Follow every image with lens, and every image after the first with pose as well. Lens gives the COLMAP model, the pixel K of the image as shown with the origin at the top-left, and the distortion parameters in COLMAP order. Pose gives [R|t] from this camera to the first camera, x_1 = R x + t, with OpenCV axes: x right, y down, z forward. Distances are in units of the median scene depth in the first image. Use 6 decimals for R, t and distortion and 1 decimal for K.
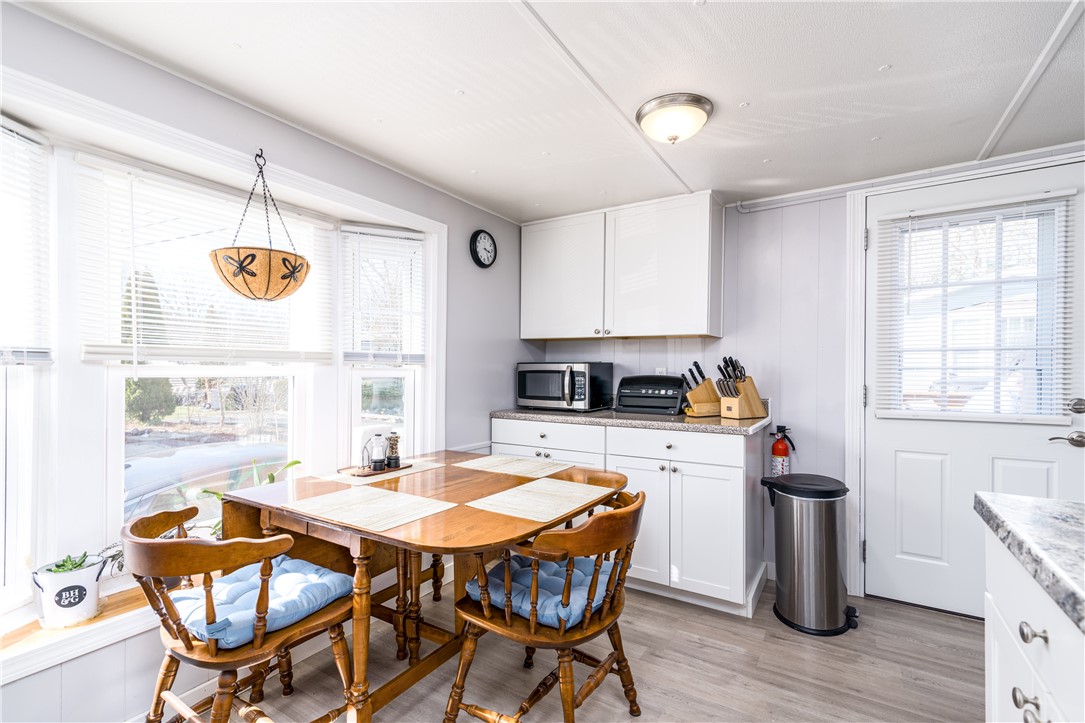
lens RADIAL K [[500.6, 0, 543.4], [0, 500.6, 365.5], [0, 0, 1]] dist [0.013214, -0.001226]
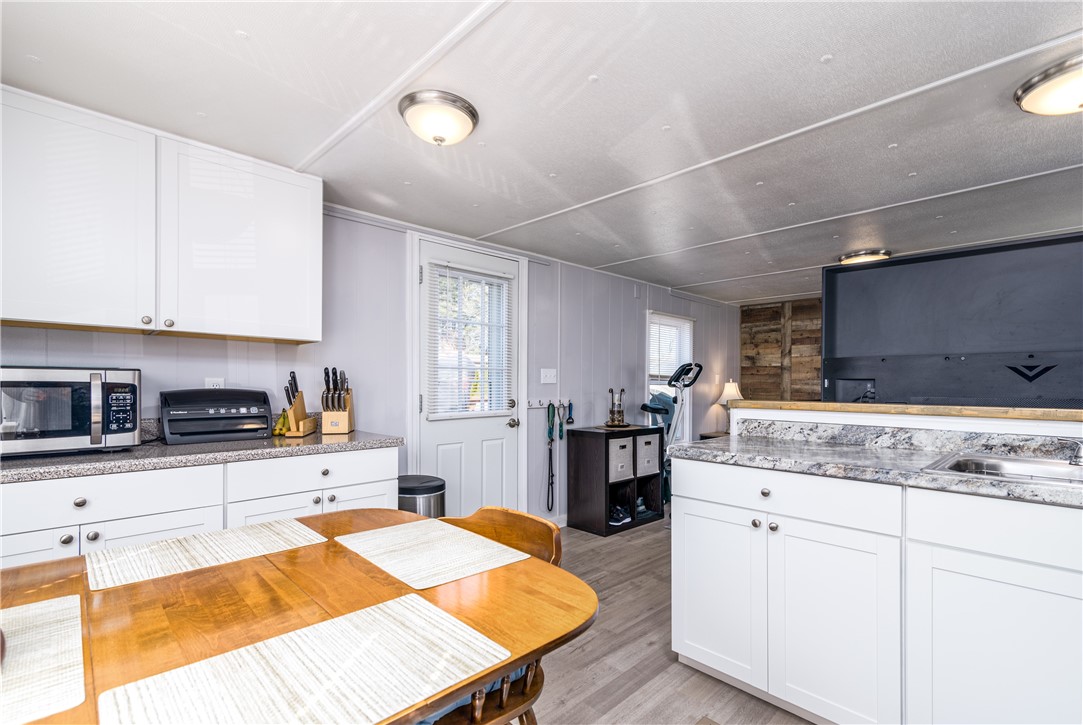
lens RADIAL K [[499.7, 0, 536.7], [0, 499.7, 385.7], [0, 0, 1]] dist [0.013214, -0.001226]
pose [[0.237879, -0.002740, 0.971291, -0.428827], [-0.009074, 0.999946, 0.005043, 0.007581], [-0.971252, -0.010013, 0.237842, 0.408028]]
